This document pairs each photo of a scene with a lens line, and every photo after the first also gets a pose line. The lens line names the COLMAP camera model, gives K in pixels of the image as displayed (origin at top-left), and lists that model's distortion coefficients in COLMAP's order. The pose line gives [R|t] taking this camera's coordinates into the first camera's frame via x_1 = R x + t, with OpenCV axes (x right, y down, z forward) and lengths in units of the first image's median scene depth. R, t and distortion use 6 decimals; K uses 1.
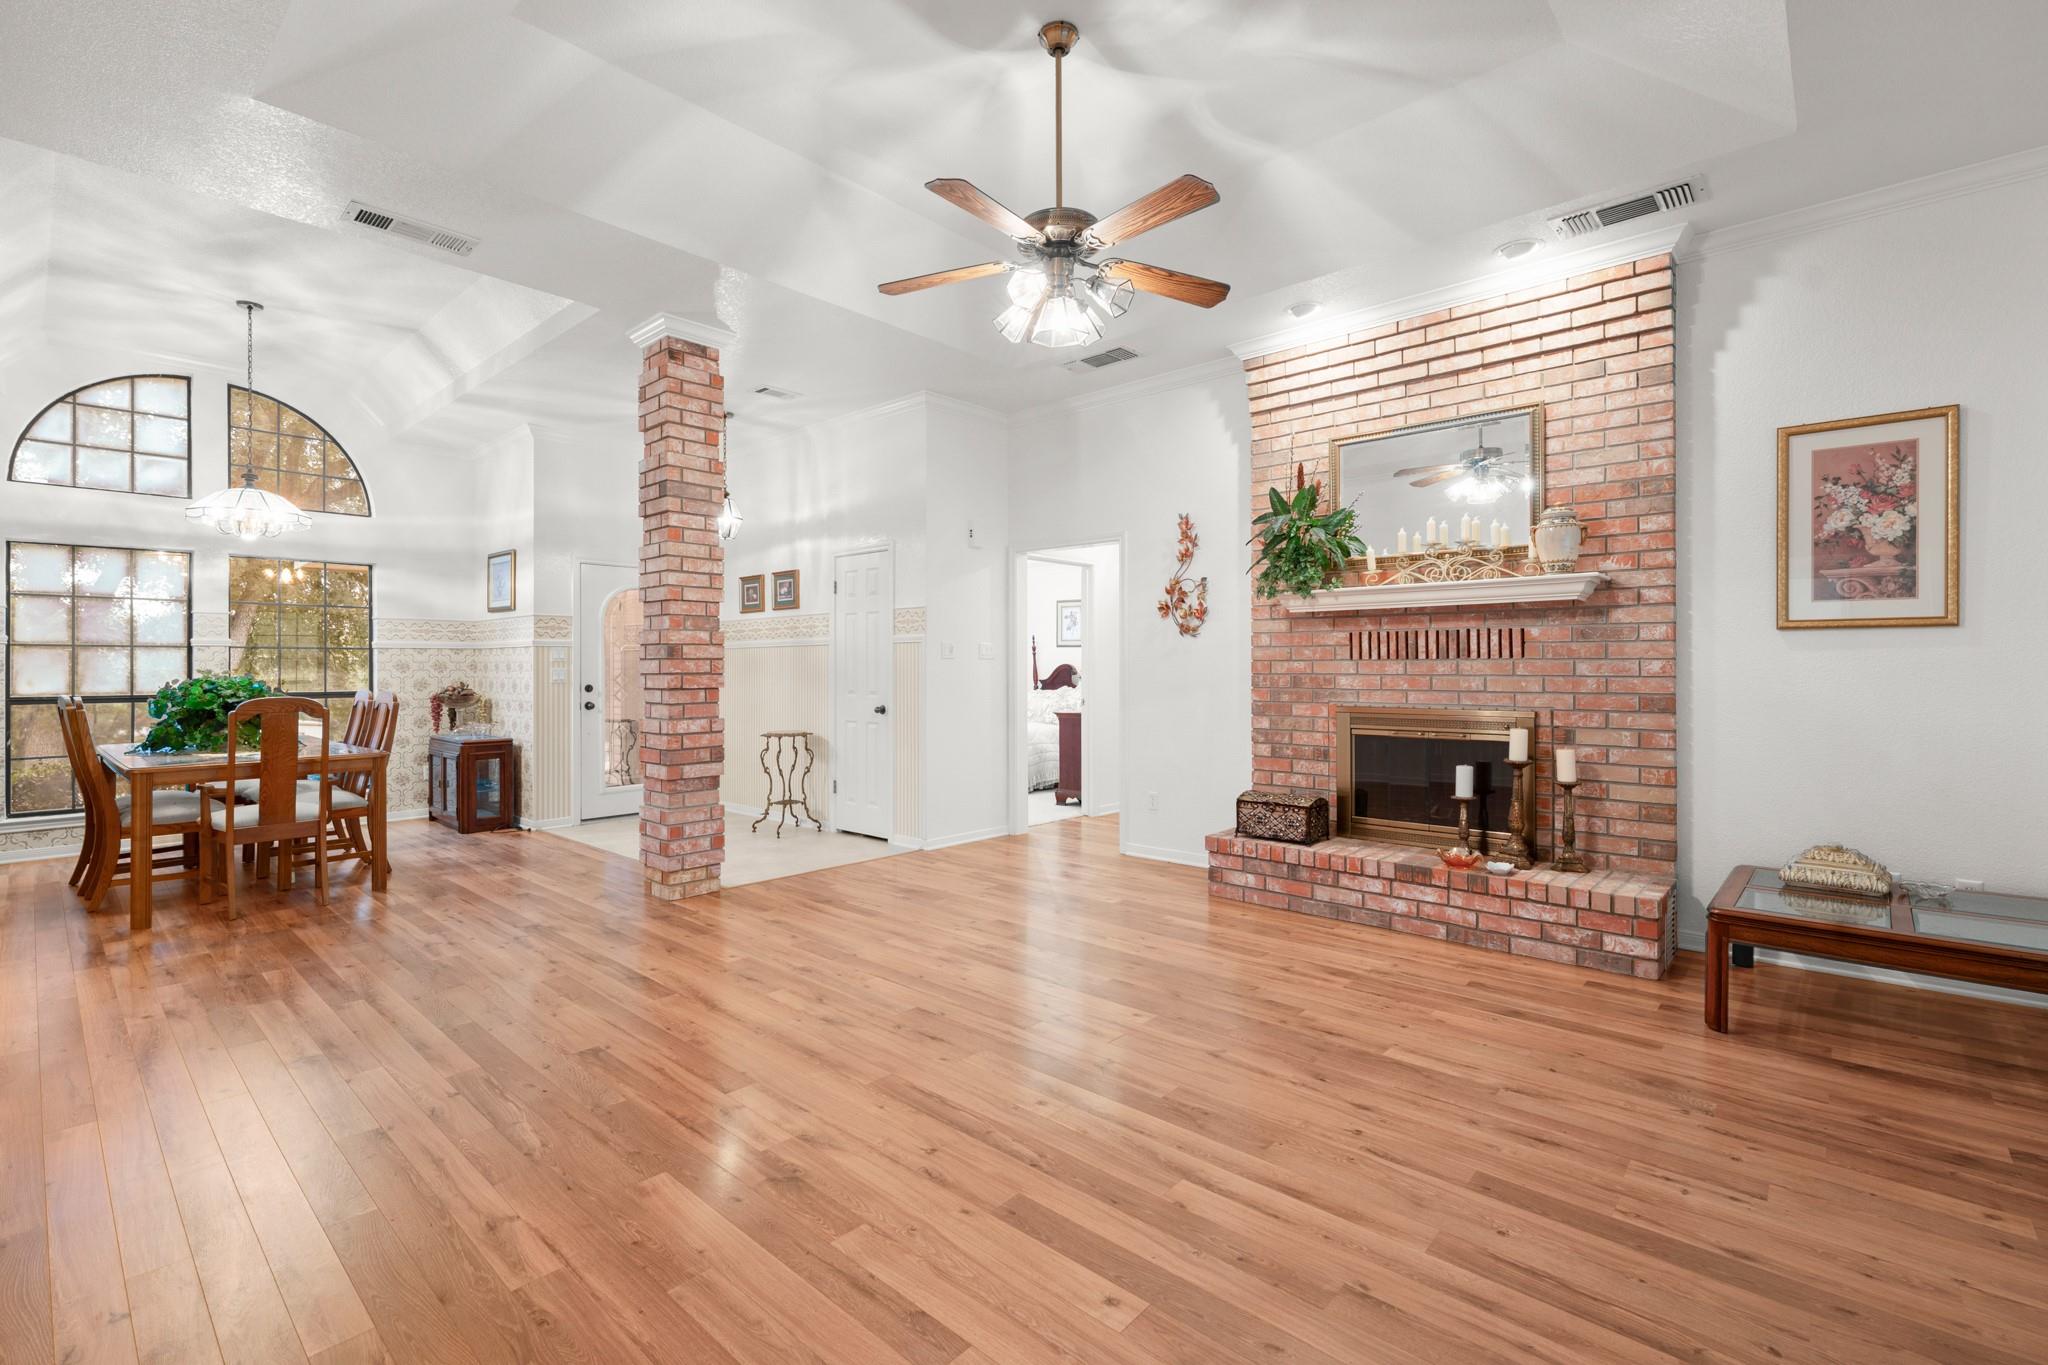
lens RADIAL K [[895.5, 0, 1017.4], [0, 895.5, 668.4], [0, 0, 1]] dist [-0.002008, -0.000418]
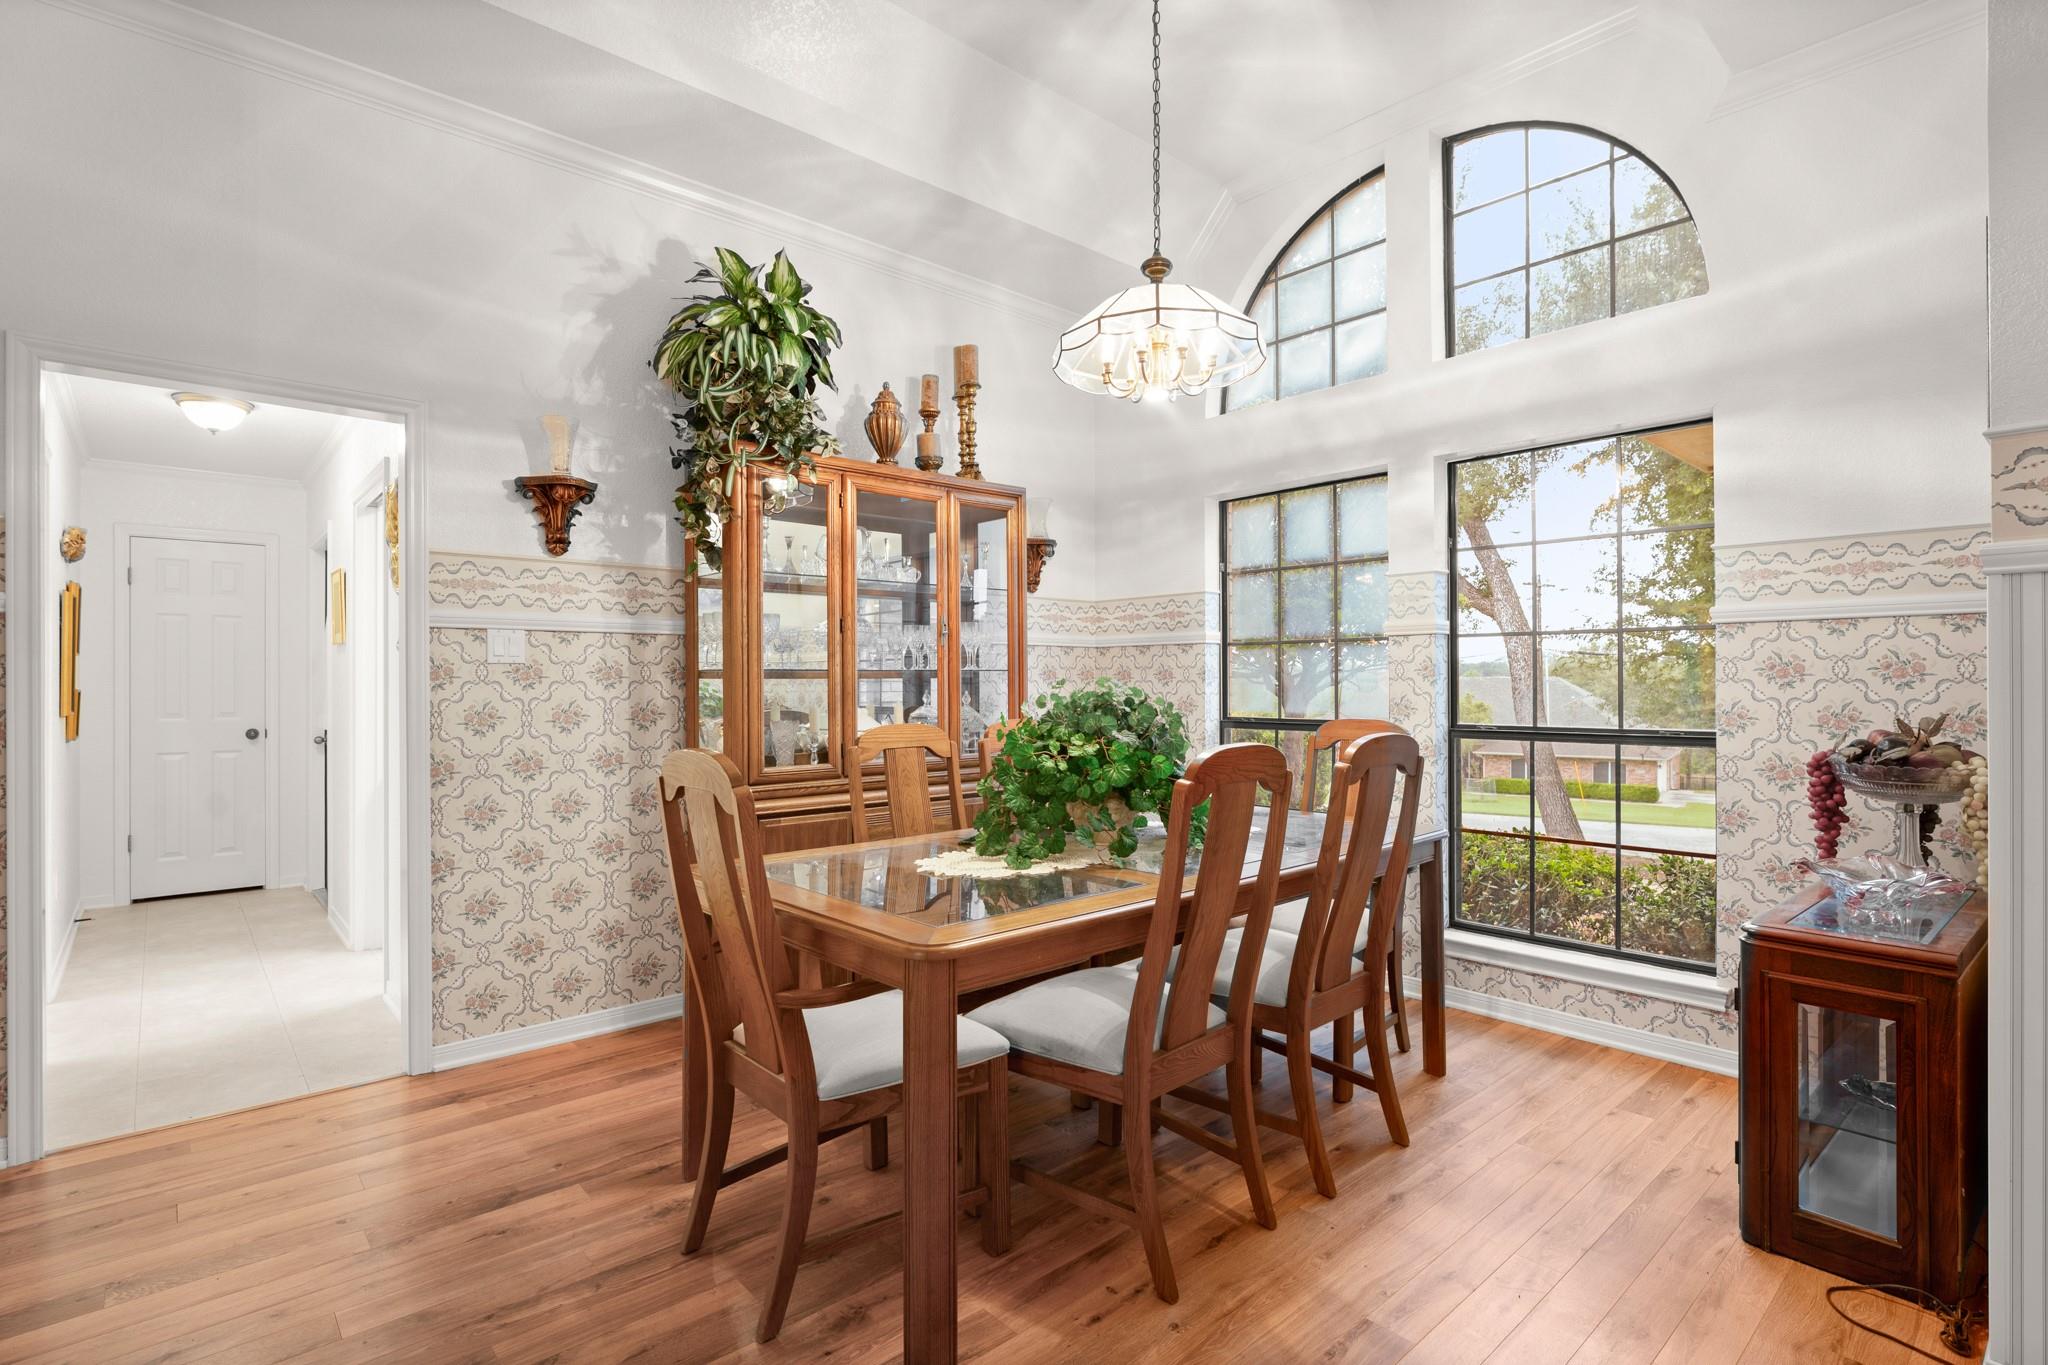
lens RADIAL K [[998.9, 0, 1030.4], [0, 998.9, 664.9], [0, 0, 1]] dist [0.001343, 0.001050]
pose [[-0.094374, -0.016507, -0.995400, -0.439245], [0.001161, 0.999860, -0.016691, 0.003641], [0.995536, -0.002731, -0.094342, 1.285276]]
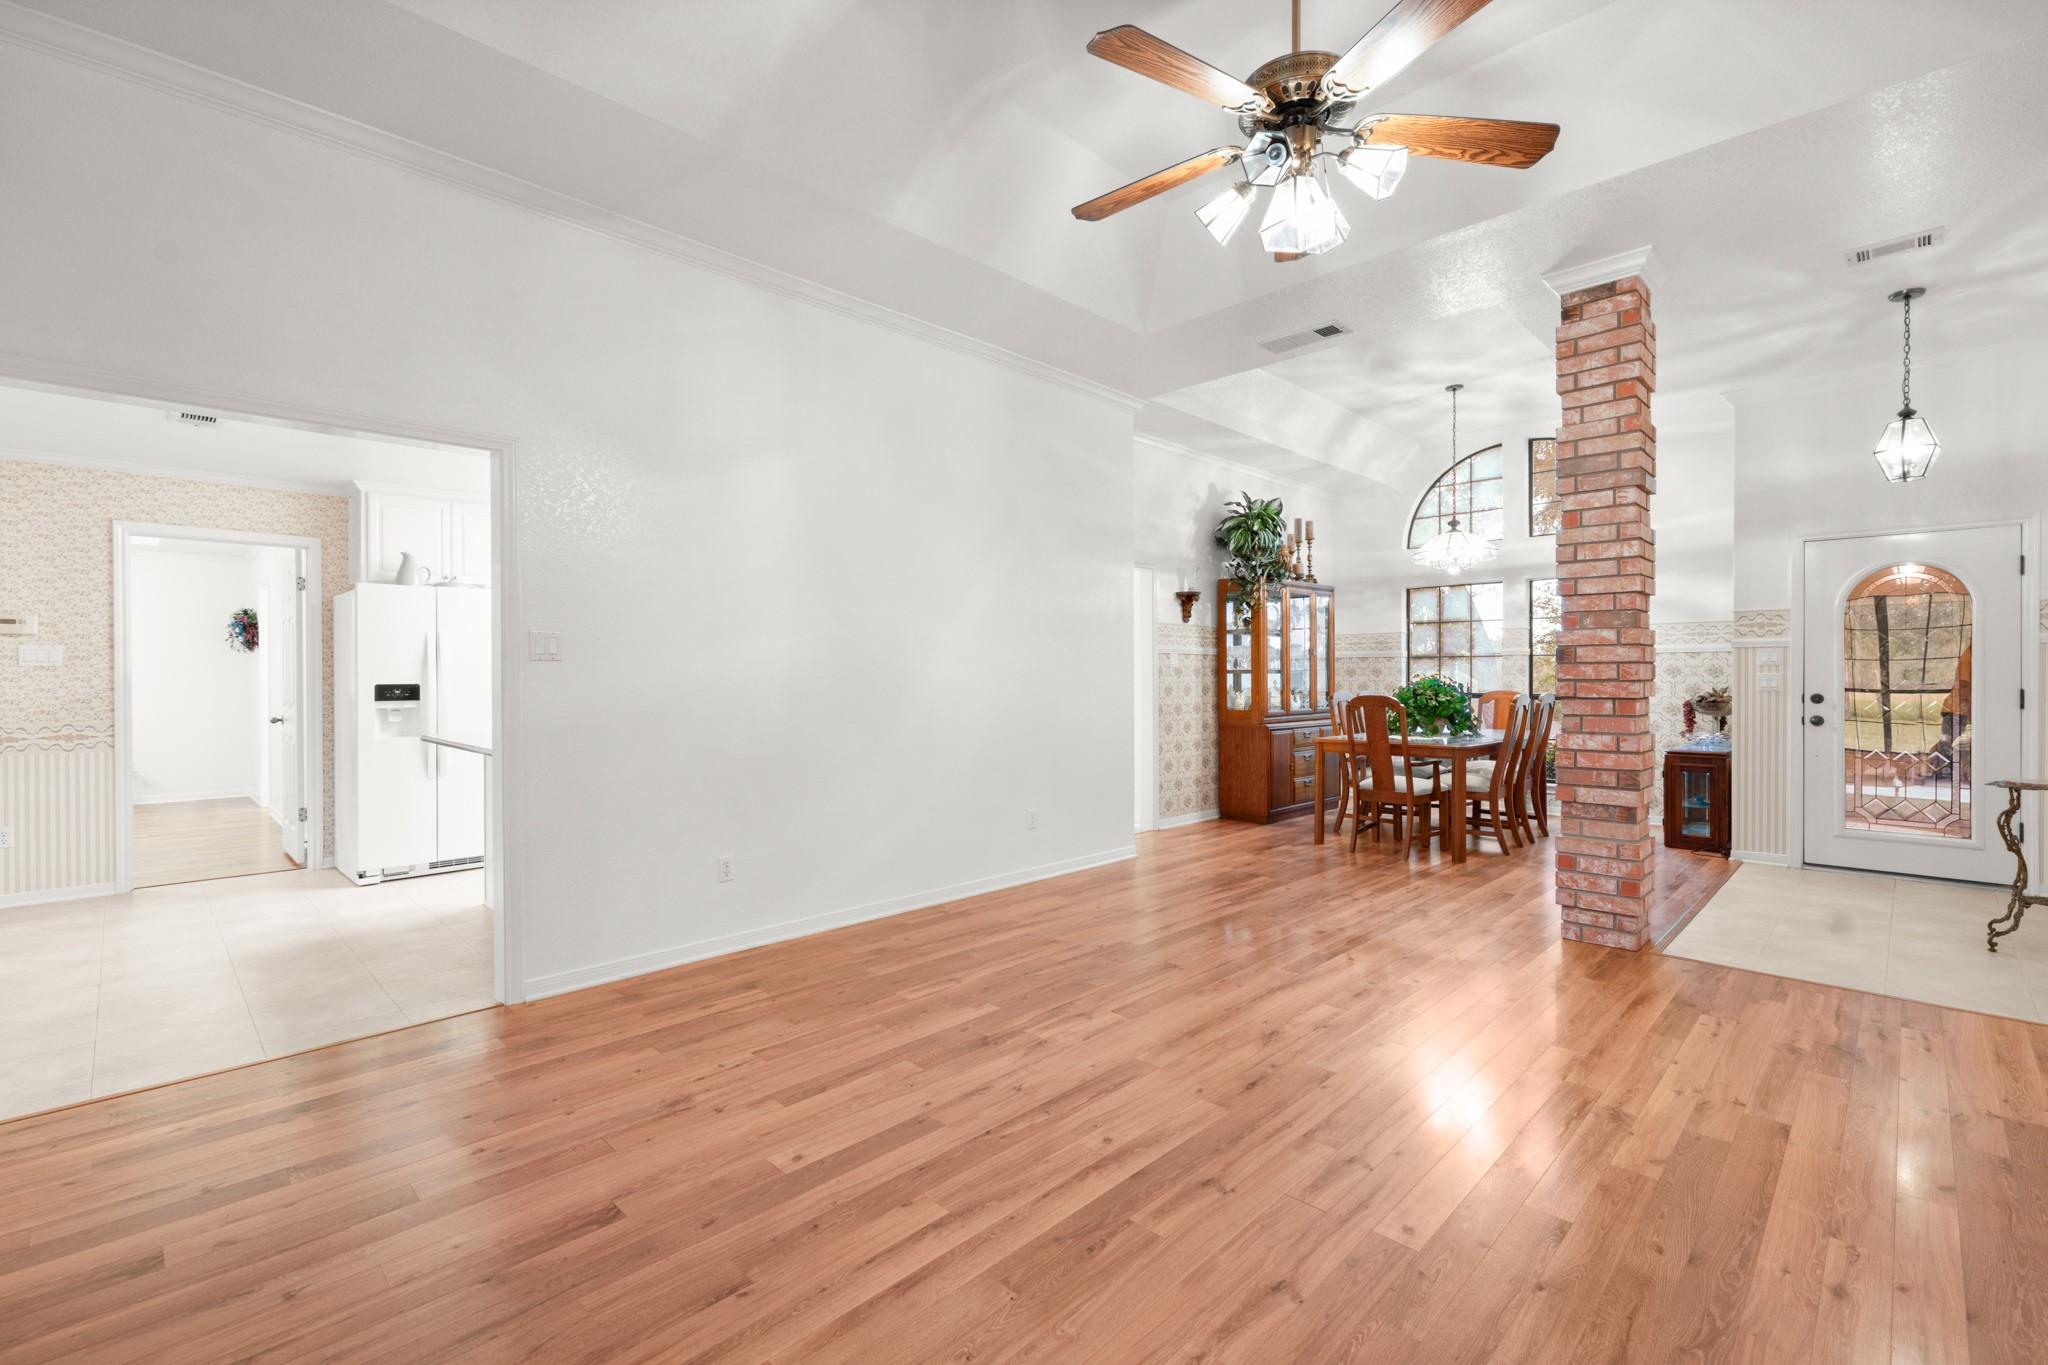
lens RADIAL K [[895.5, 0, 1020.6], [0, 895.5, 679.5], [0, 0, 1]] dist [-0.002008, -0.000418]
pose [[-0.038360, 0.007337, -0.999237, 0.571164], [0.000631, 0.999973, 0.007318, -0.001457], [0.999264, -0.000350, -0.038364, 0.561849]]
